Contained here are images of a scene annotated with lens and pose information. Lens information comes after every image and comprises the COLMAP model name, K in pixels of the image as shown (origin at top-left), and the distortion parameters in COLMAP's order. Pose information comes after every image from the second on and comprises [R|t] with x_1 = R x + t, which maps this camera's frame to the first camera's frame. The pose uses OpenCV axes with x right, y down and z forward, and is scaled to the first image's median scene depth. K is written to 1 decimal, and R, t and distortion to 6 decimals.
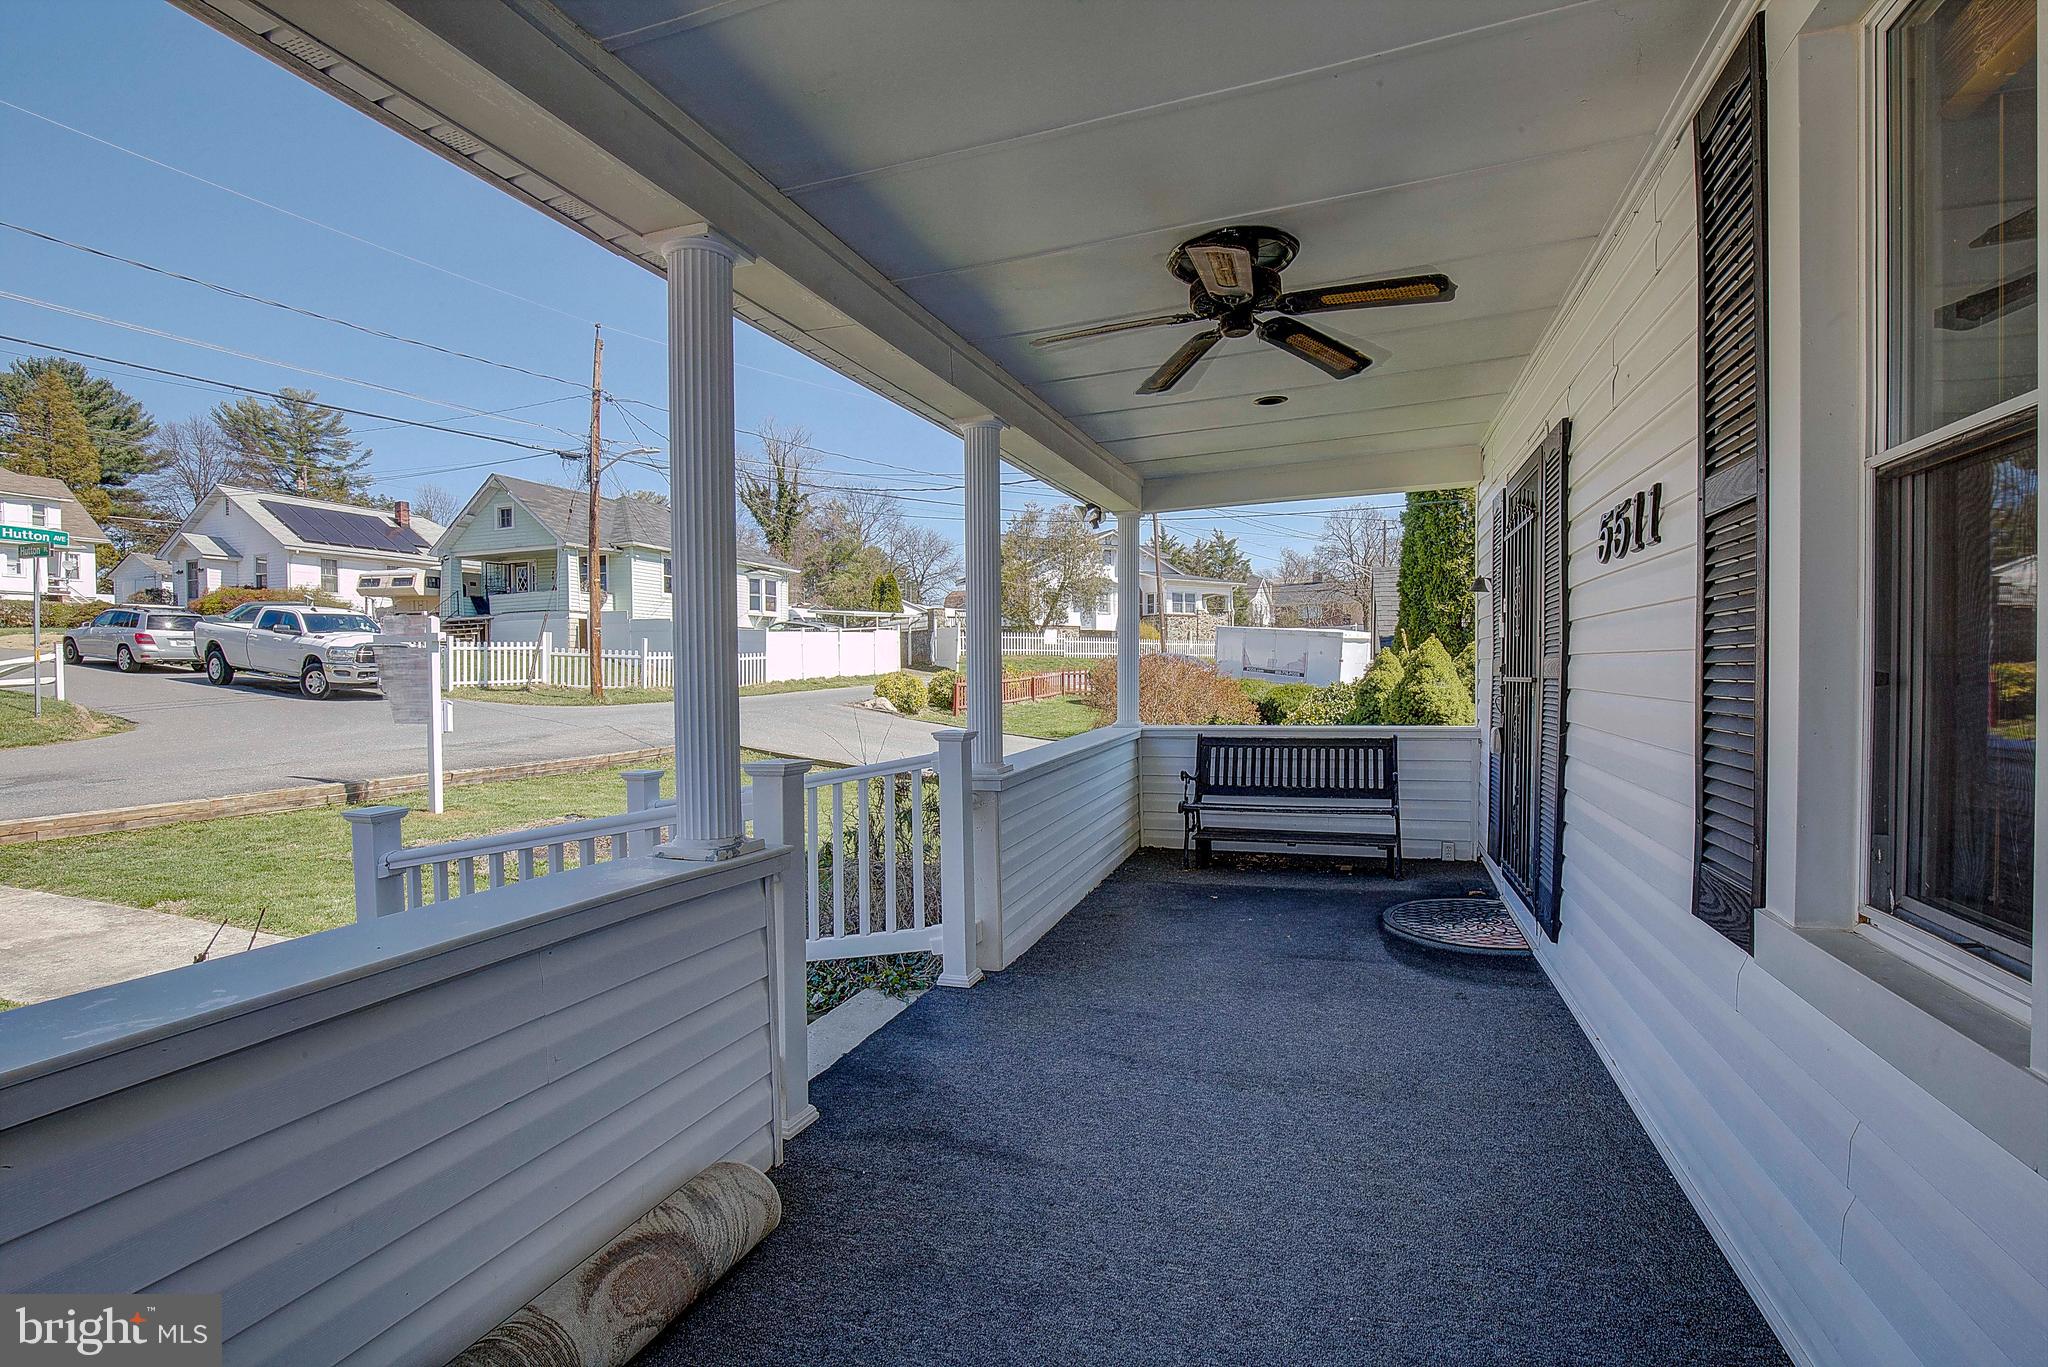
lens RADIAL K [[931.9, 0, 1039.8], [0, 931.9, 688.0], [0, 0, 1]] dist [-0.031456, 0.002726]
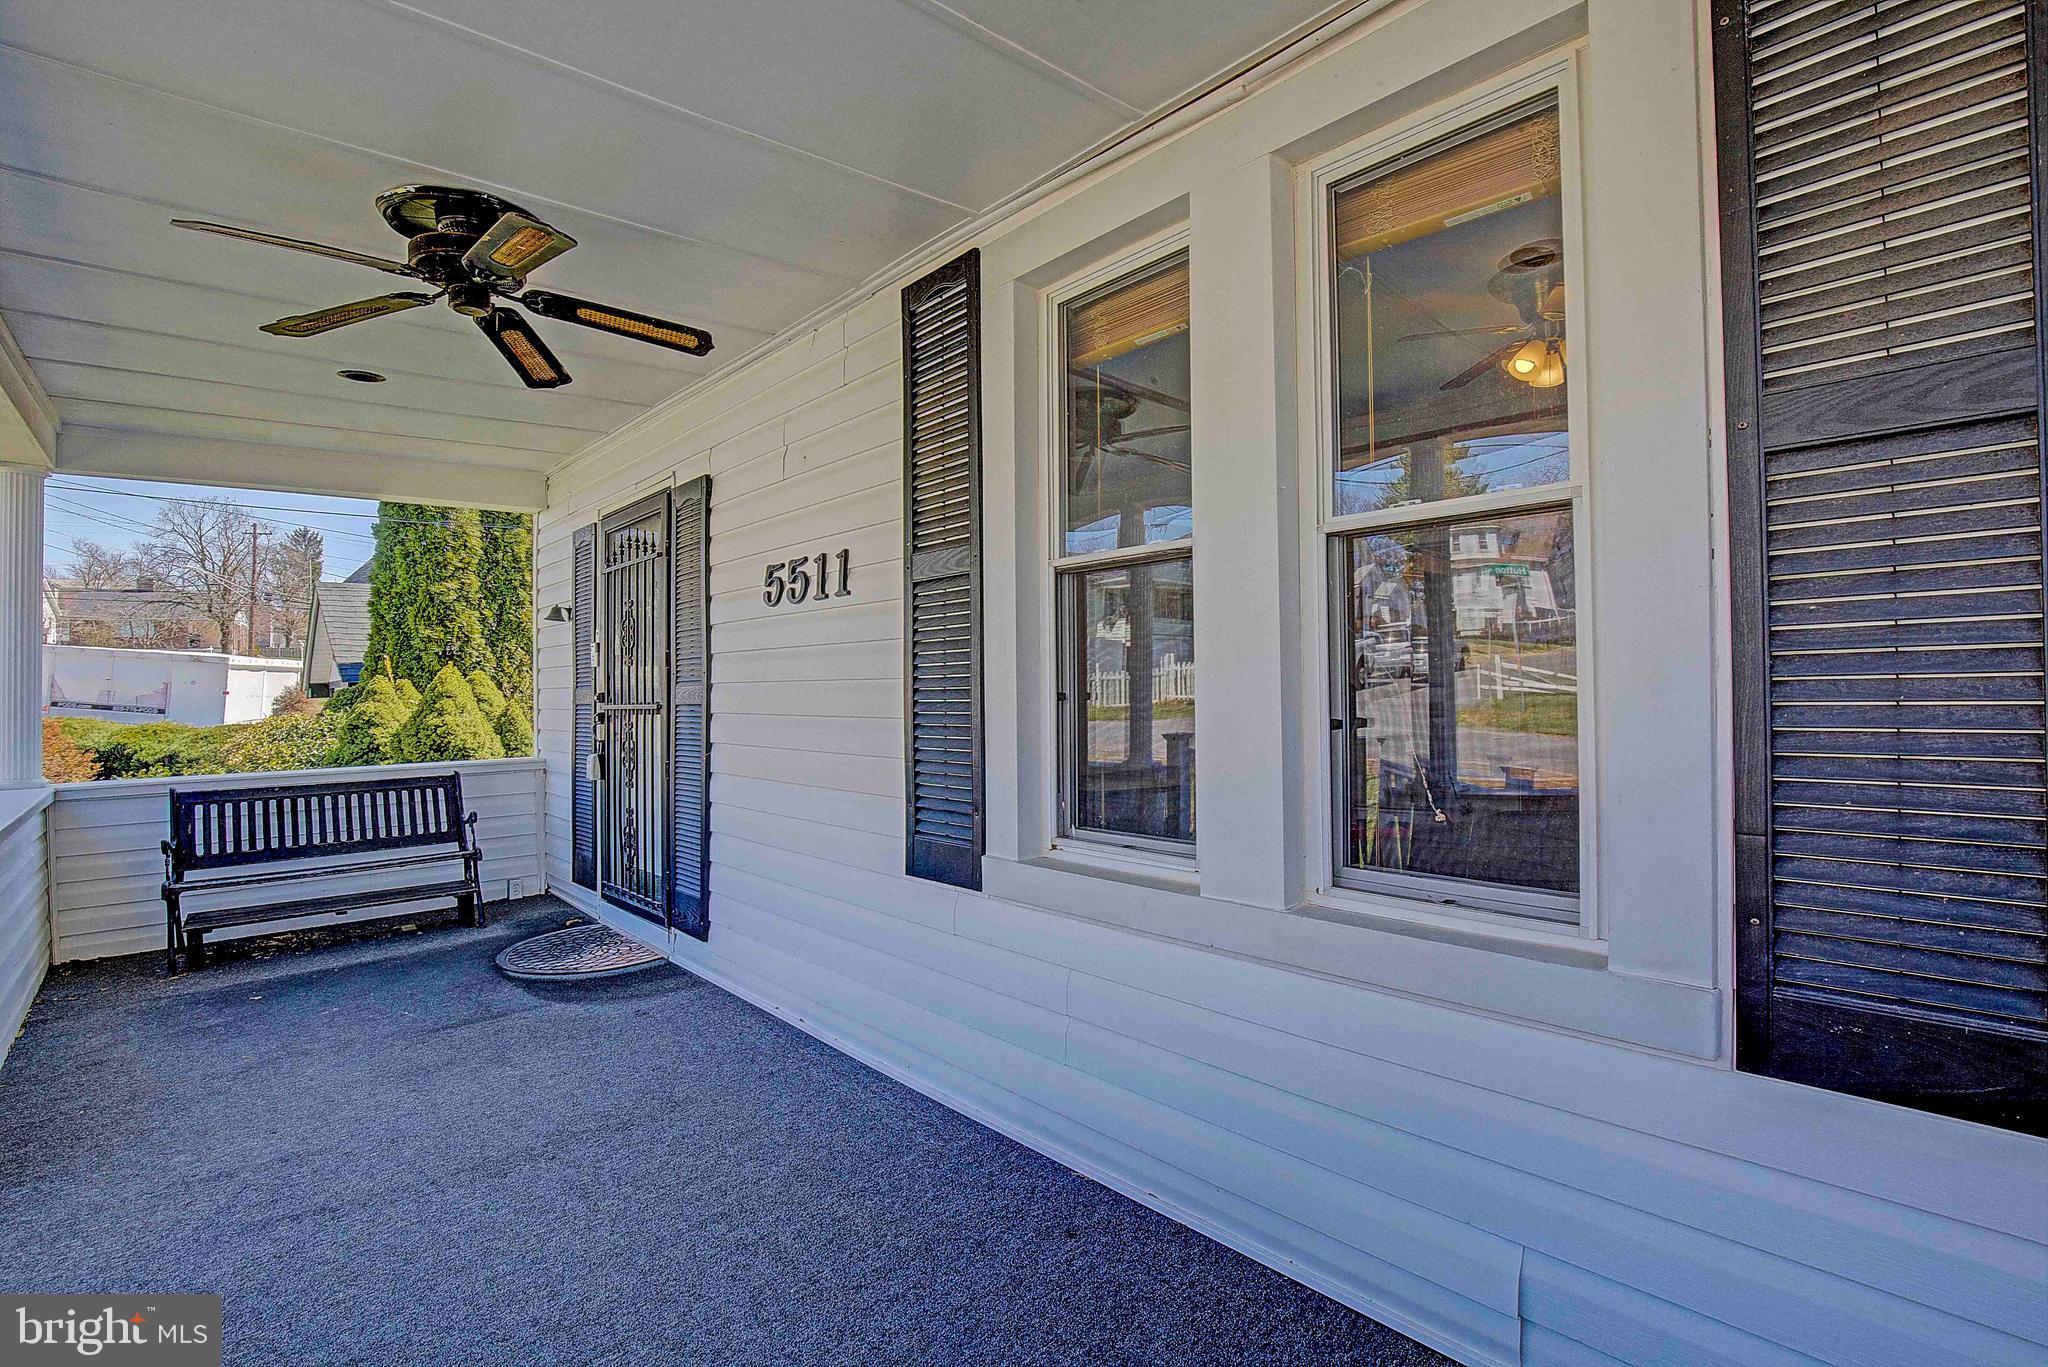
lens RADIAL K [[931.9, 0, 1046.7], [0, 931.9, 687.6], [0, 0, 1]] dist [-0.031456, 0.002726]
pose [[0.471603, 0.007464, 0.881779, -0.166353], [0.024607, 0.999463, -0.021621, 0.002772], [-0.881468, 0.031894, 0.471166, 0.070130]]
